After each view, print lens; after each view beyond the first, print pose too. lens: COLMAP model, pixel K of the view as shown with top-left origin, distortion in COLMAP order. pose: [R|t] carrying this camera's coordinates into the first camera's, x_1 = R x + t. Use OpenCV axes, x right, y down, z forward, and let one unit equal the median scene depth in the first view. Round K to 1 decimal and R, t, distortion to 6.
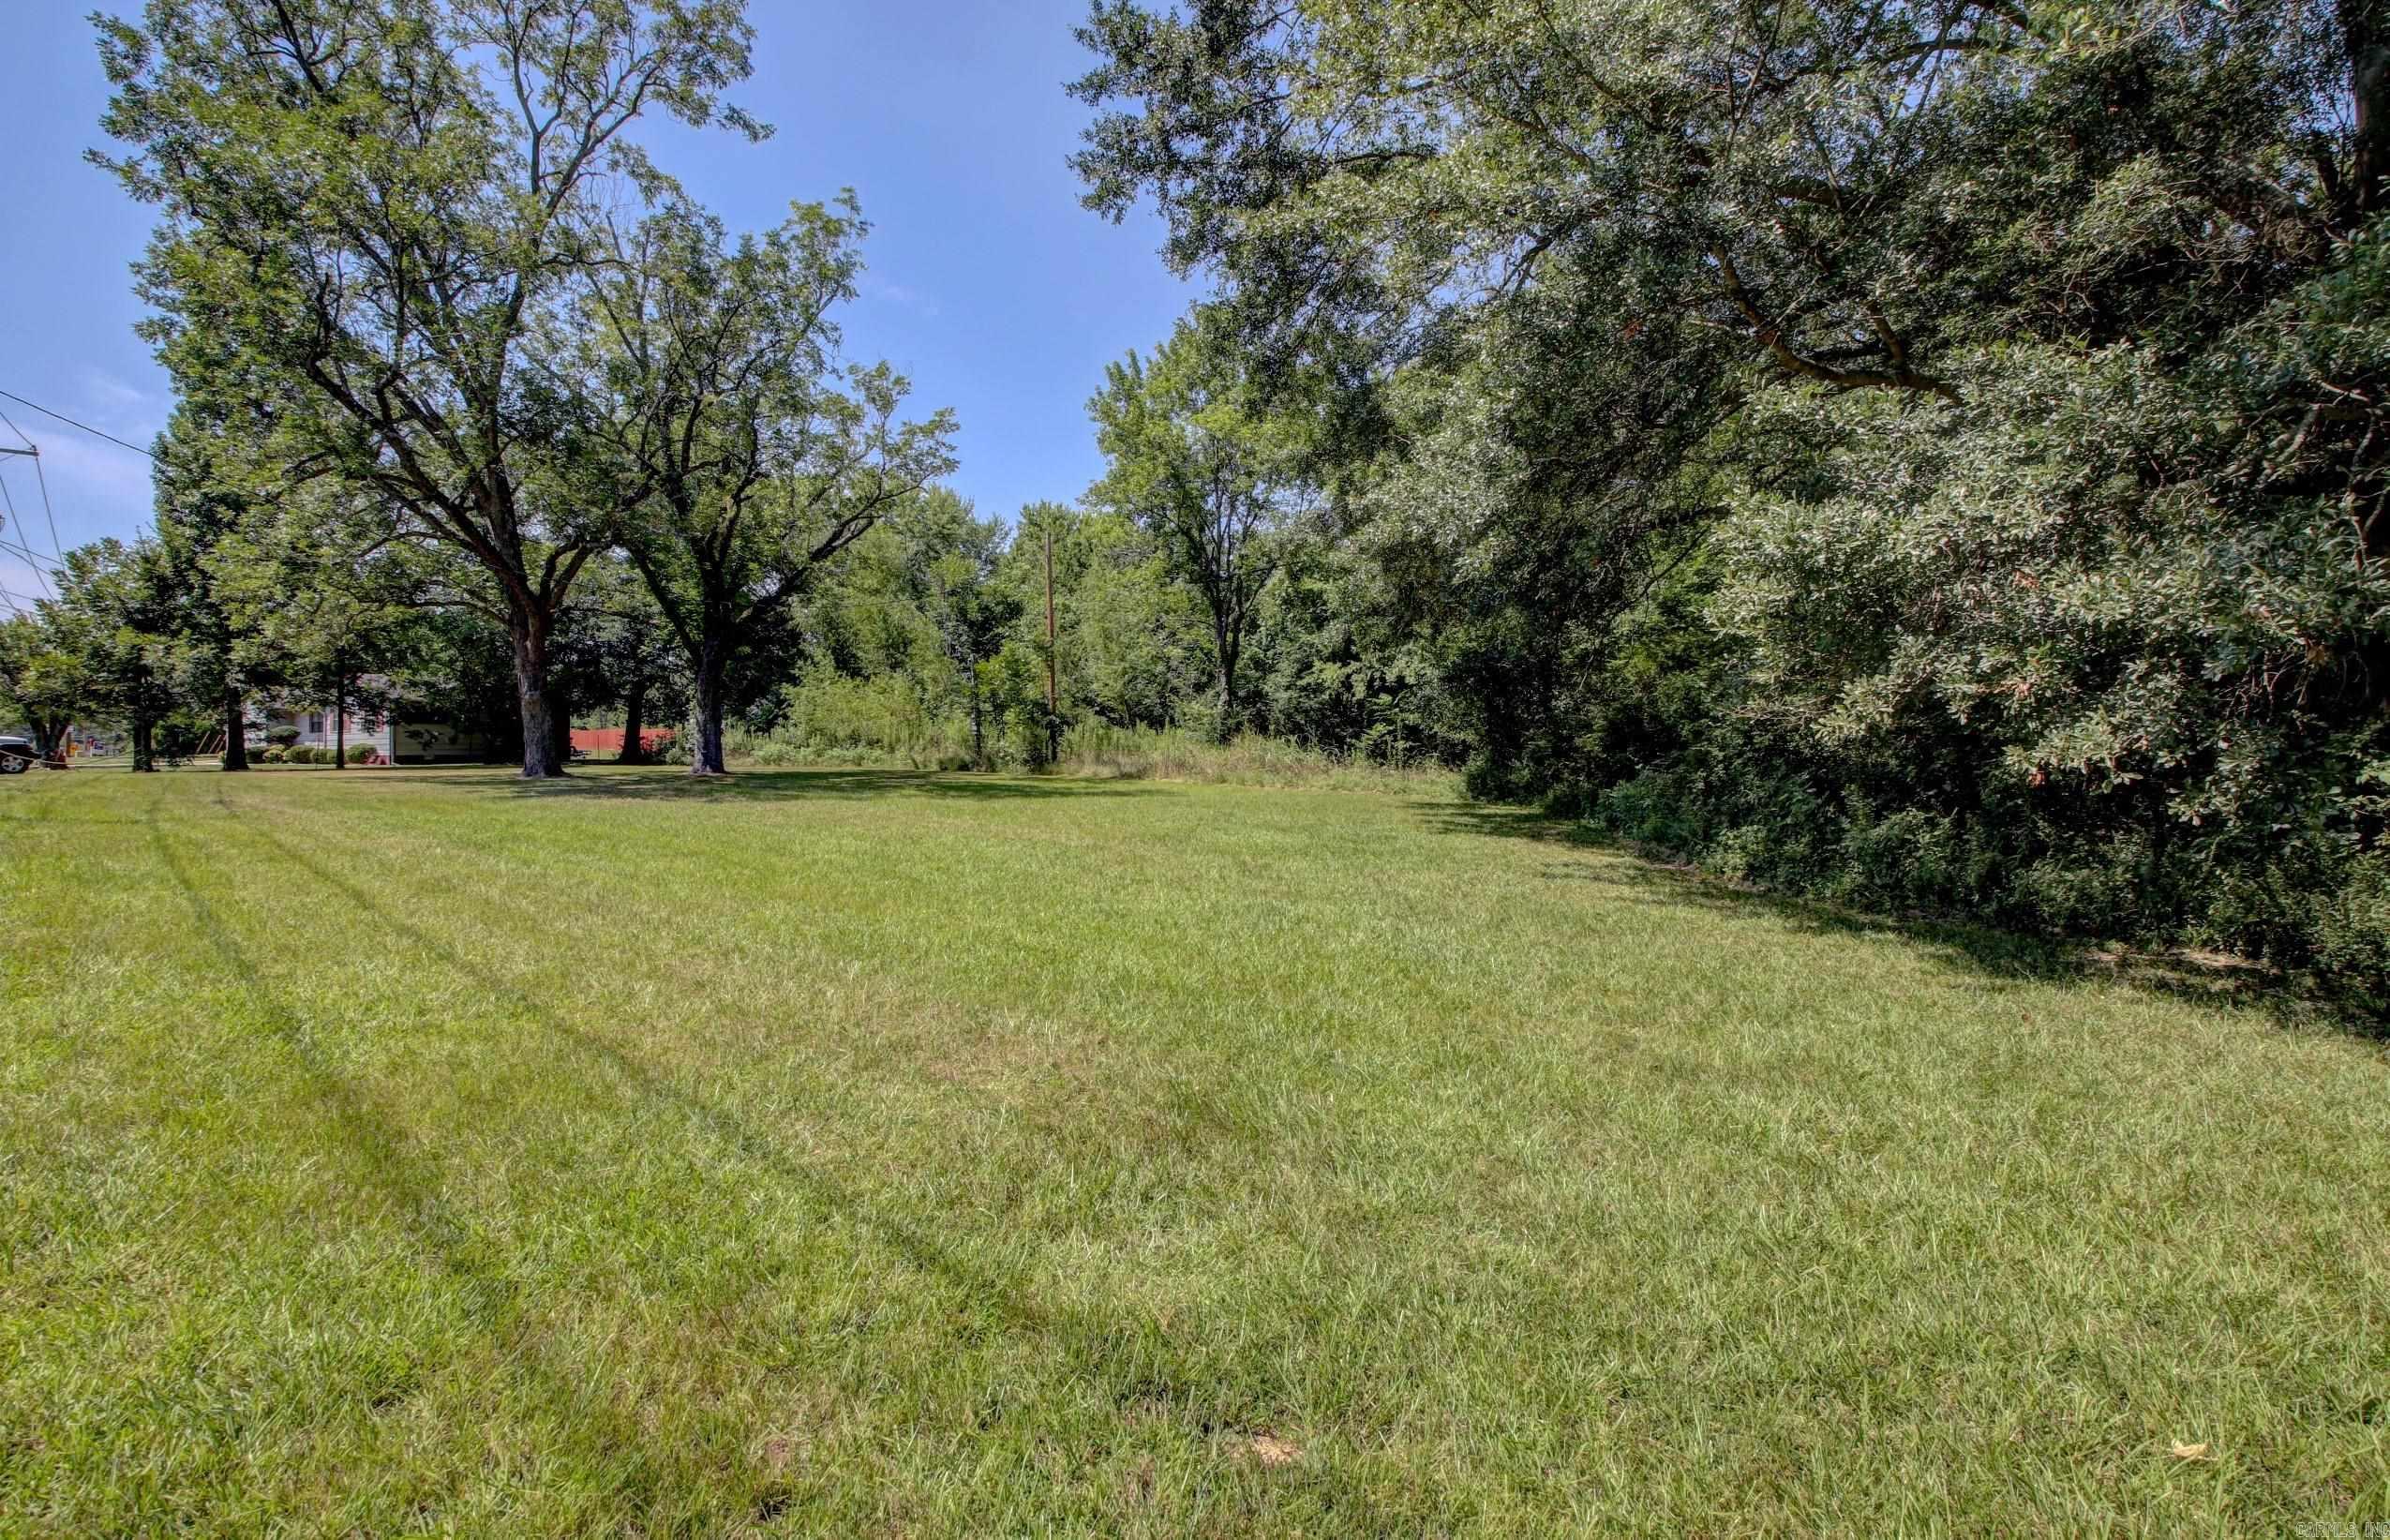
lens RADIAL K [[1111.8, 0, 1207.5], [0, 1111.8, 791.0], [0, 0, 1]] dist [0.005712, 0.000152]
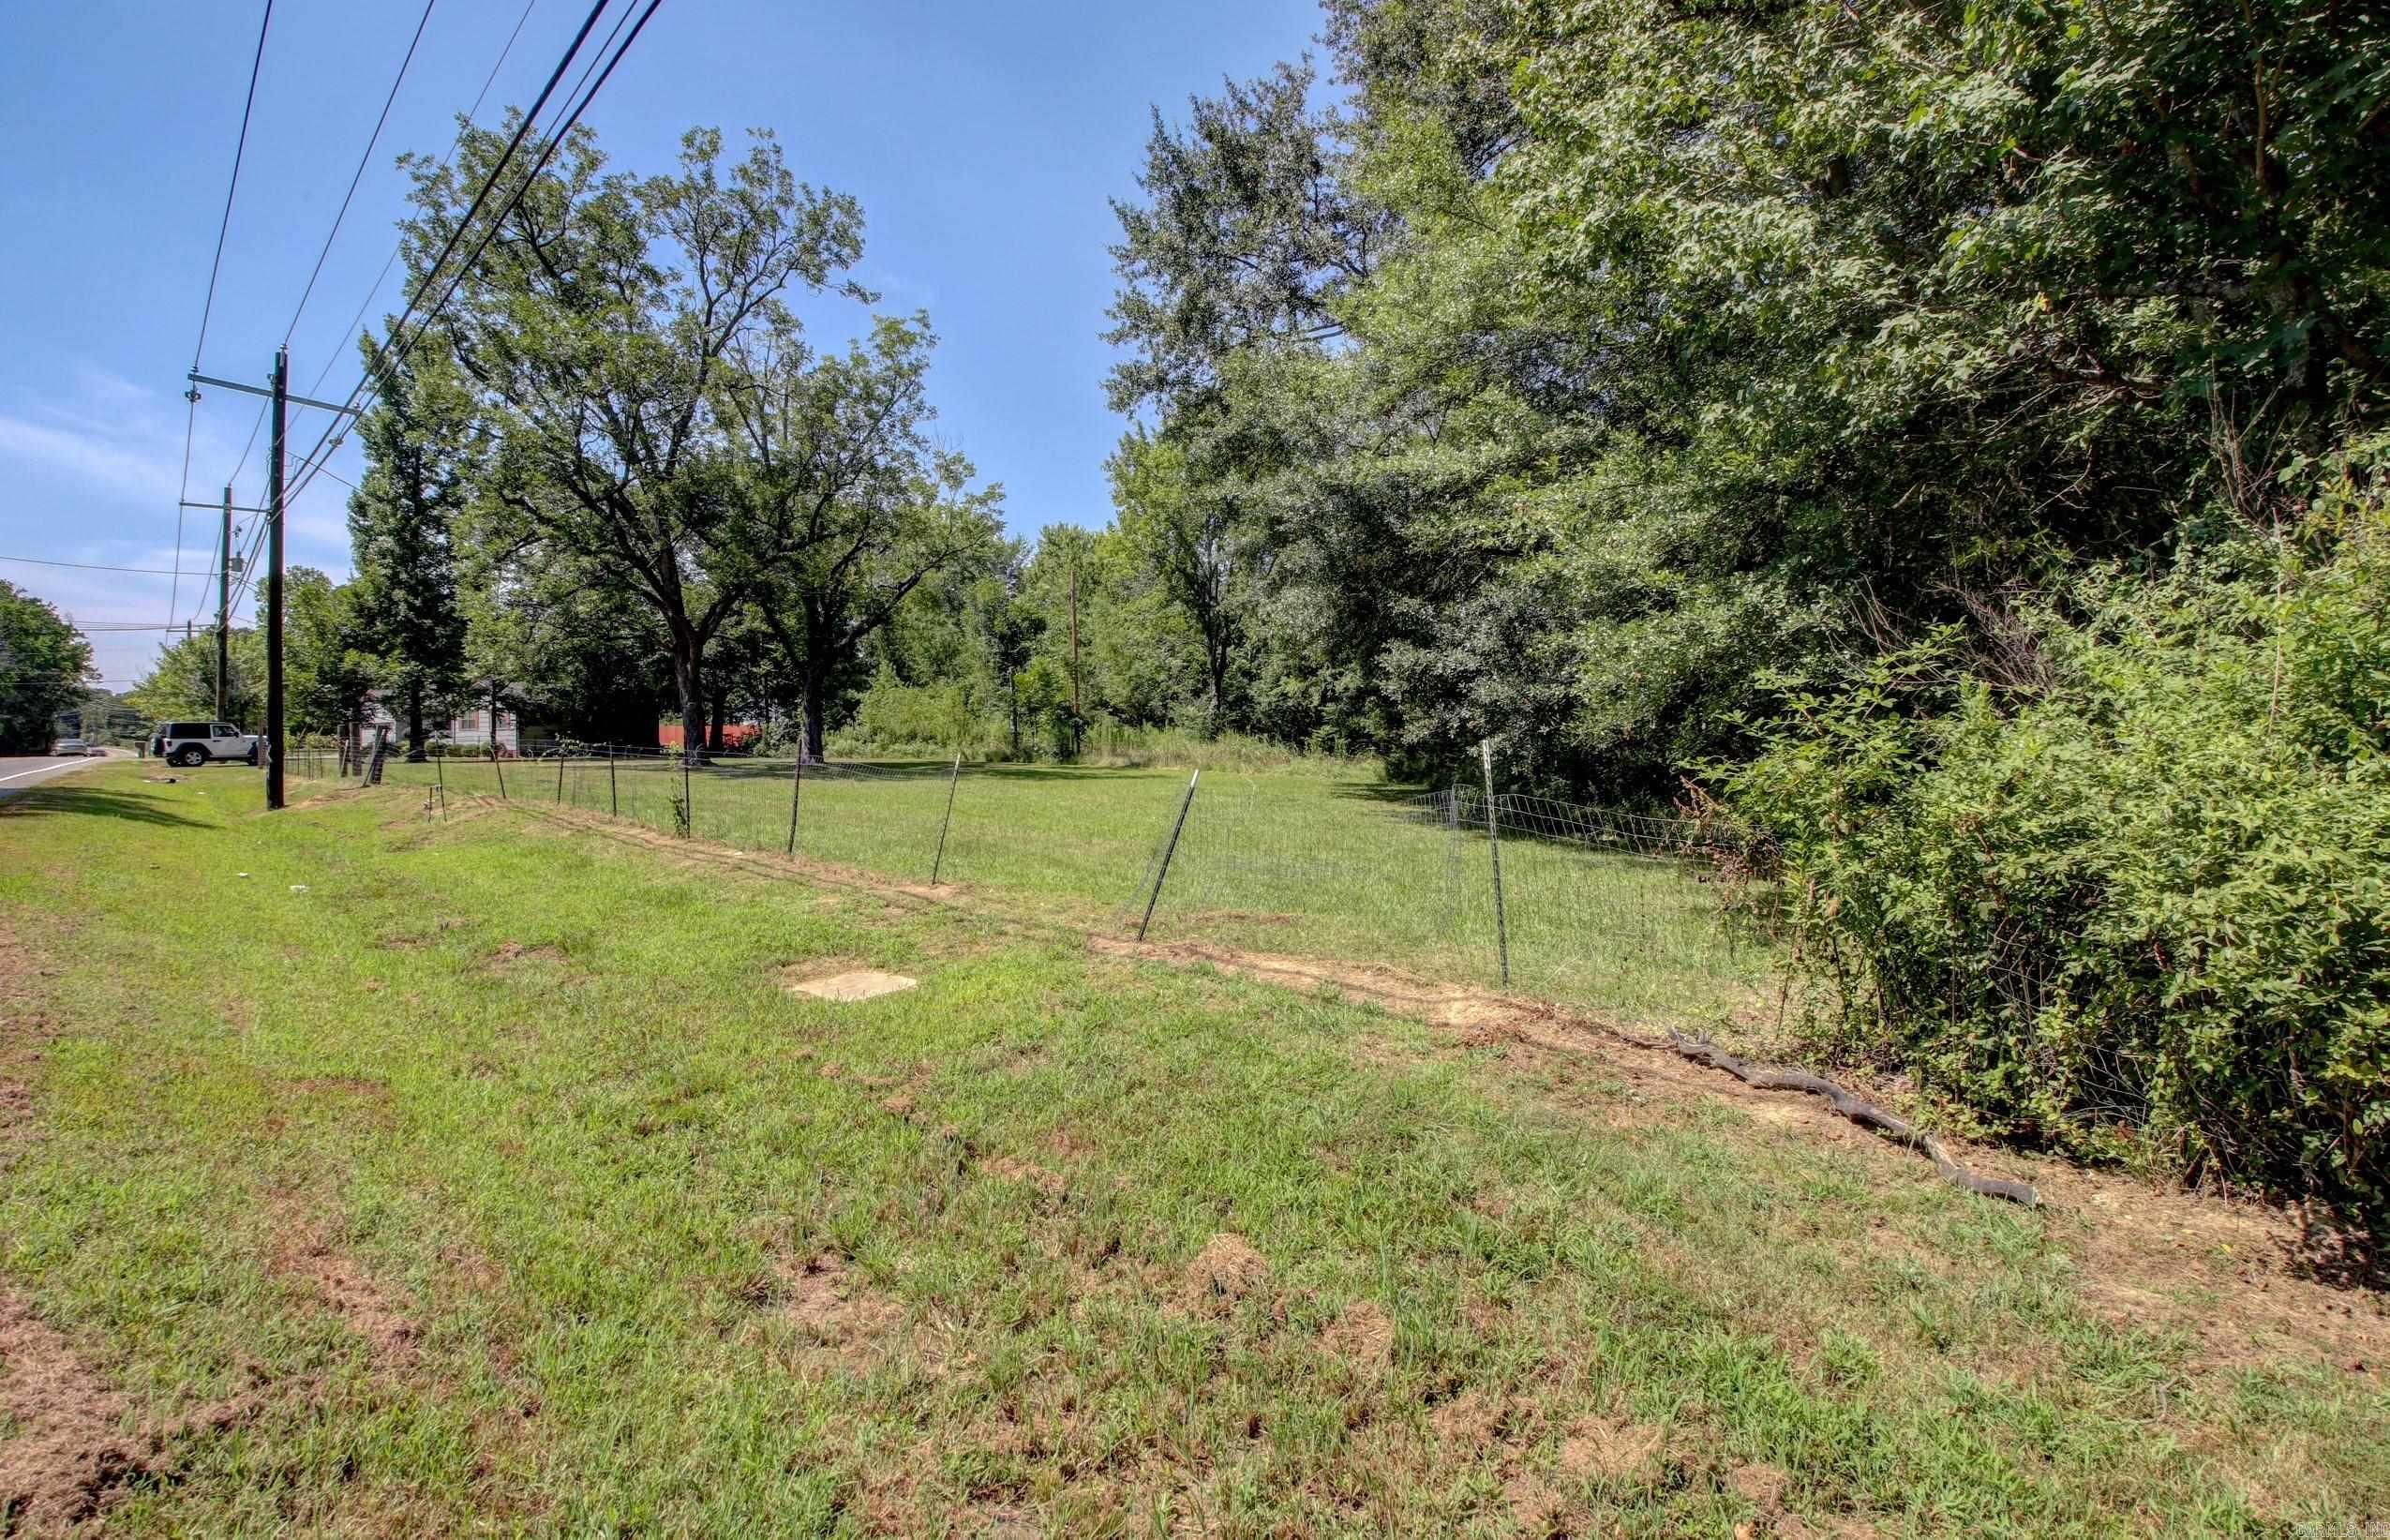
lens RADIAL K [[1111.8, 0, 1192.6], [0, 1111.8, 754.7], [0, 0, 1]] dist [0.005712, 0.000152]
pose [[0.999792, -0.001355, -0.020336, 0.016147], [0.000836, 0.999674, -0.025514, 0.005904], [0.020364, 0.025492, 0.999468, -0.233592]]
